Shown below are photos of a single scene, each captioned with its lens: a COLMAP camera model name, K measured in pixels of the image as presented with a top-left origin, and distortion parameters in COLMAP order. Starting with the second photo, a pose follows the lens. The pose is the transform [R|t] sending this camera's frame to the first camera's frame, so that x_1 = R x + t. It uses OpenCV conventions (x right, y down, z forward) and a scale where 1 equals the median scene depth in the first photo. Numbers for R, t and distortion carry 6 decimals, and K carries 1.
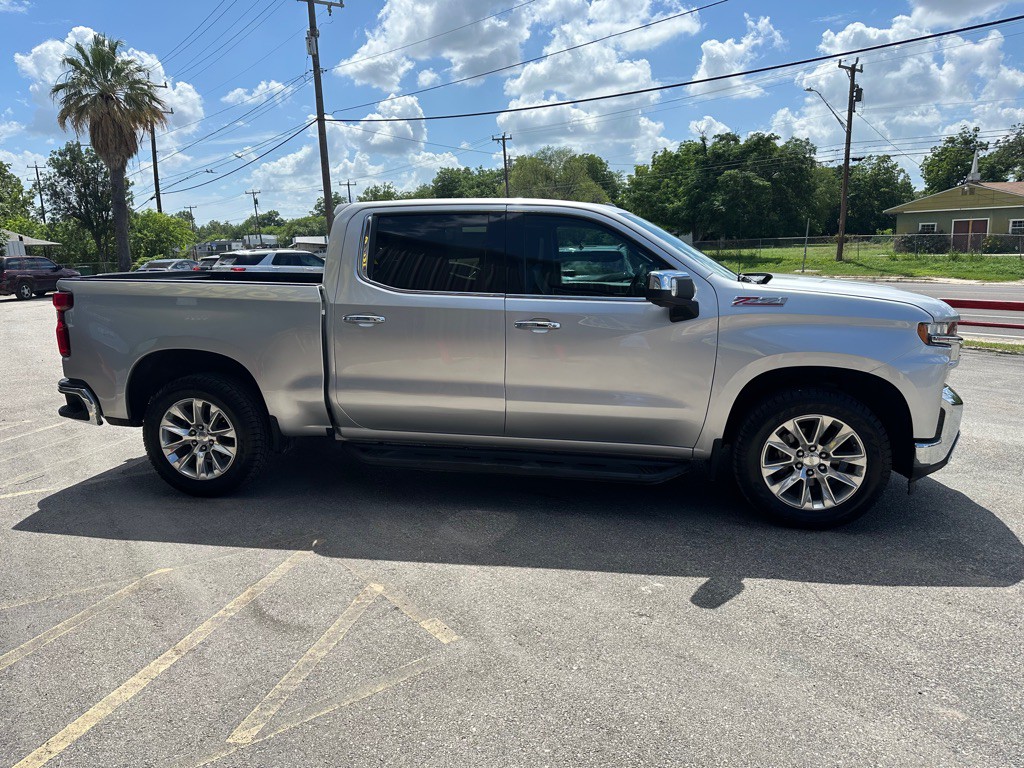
lens RADIAL K [[722.5, 0, 509.3], [0, 722.5, 384.2], [0, 0, 1]] dist [0.039005, -0.047745]
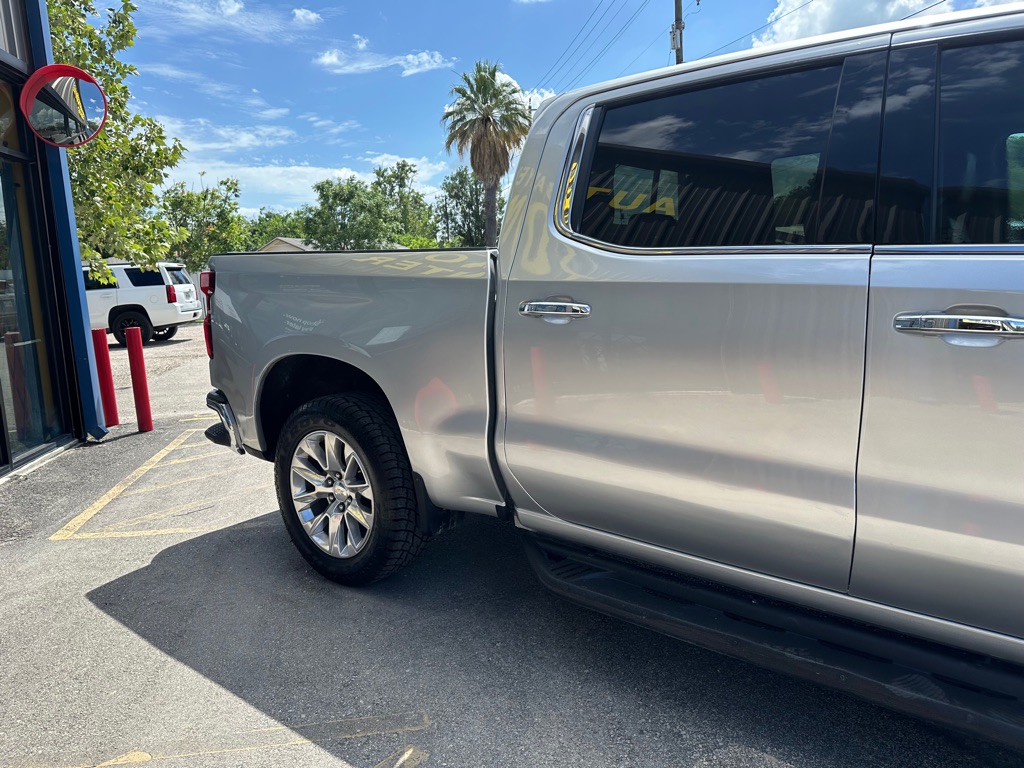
lens RADIAL K [[722.5, 0, 509.3], [0, 722.5, 384.2], [0, 0, 1]] dist [0.039005, -0.047745]
pose [[0.883105, 0.057012, -0.465699, 0.008064], [-0.065224, 0.997869, -0.001523, -0.031144], [0.464620, 0.031720, 0.884942, 0.495119]]
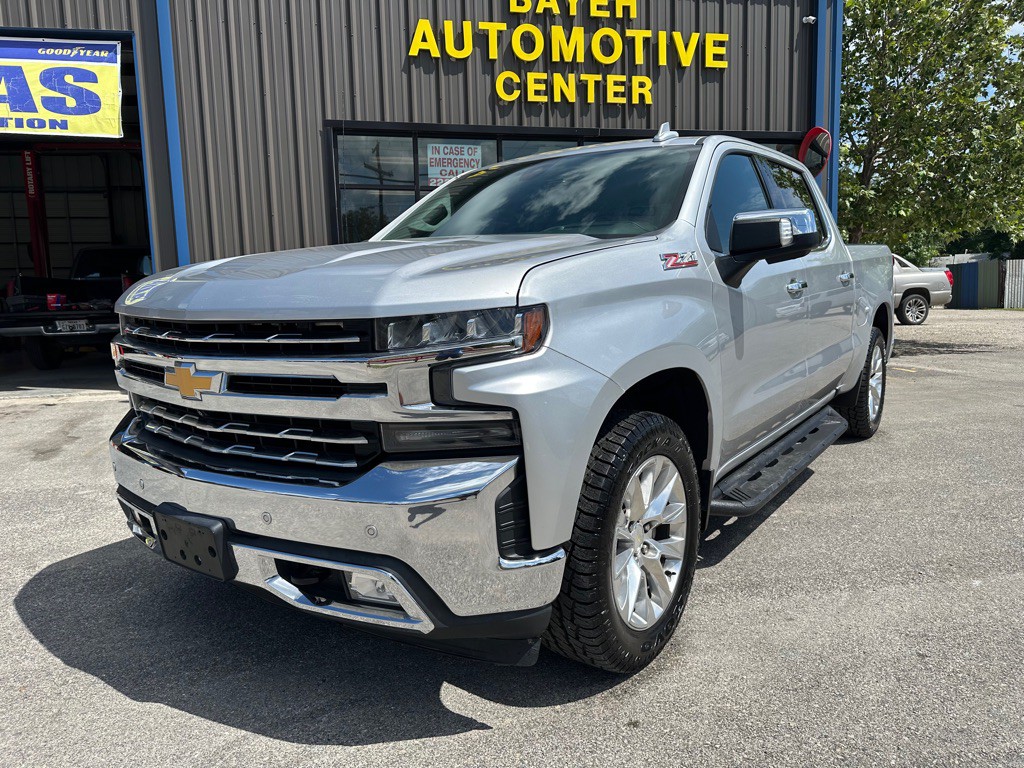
lens RADIAL K [[731.2, 0, 512.0], [0, 731.2, 384.0], [0, 0, 1]] dist [0.058252, -0.089185]
pose [[-0.429325, 0.153082, -0.890082, 0.892751], [-0.139568, 0.962446, 0.232847, -0.187924], [0.892301, 0.224194, -0.391837, 1.339059]]
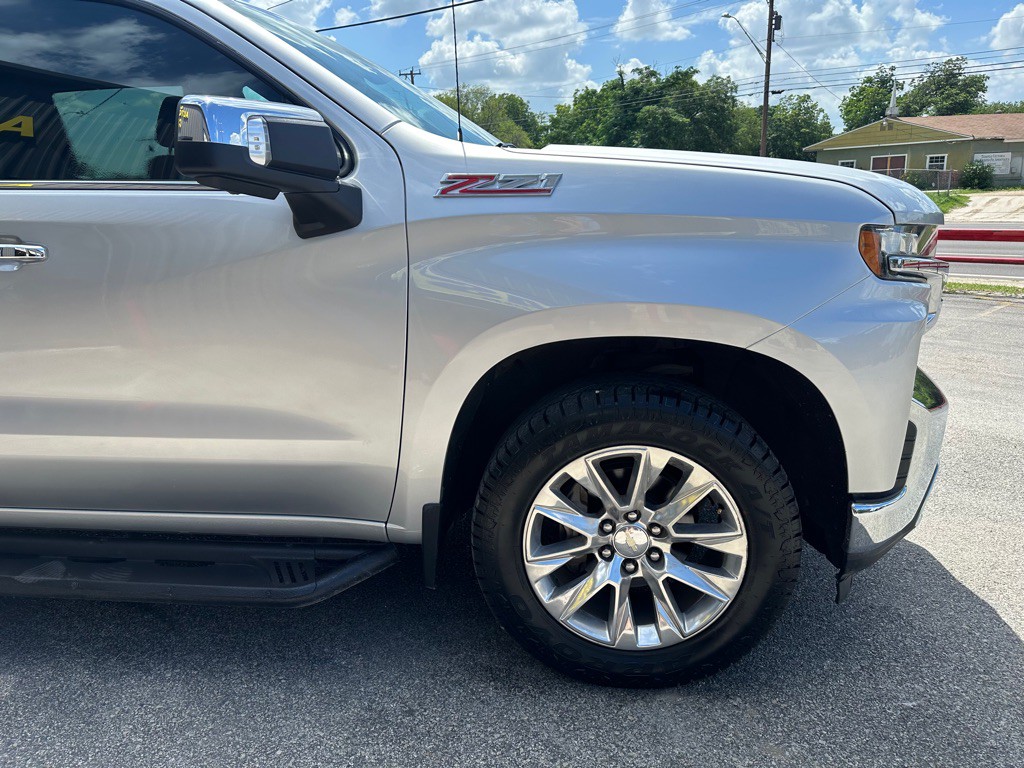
lens RADIAL K [[722.5, 0, 509.3], [0, 722.5, 384.2], [0, 0, 1]] dist [0.039005, -0.047745]
pose [[0.995476, -0.035605, 0.088090, 0.259933], [0.029578, 0.997192, 0.068803, -0.022378], [-0.090292, -0.065886, 0.993734, 0.482970]]
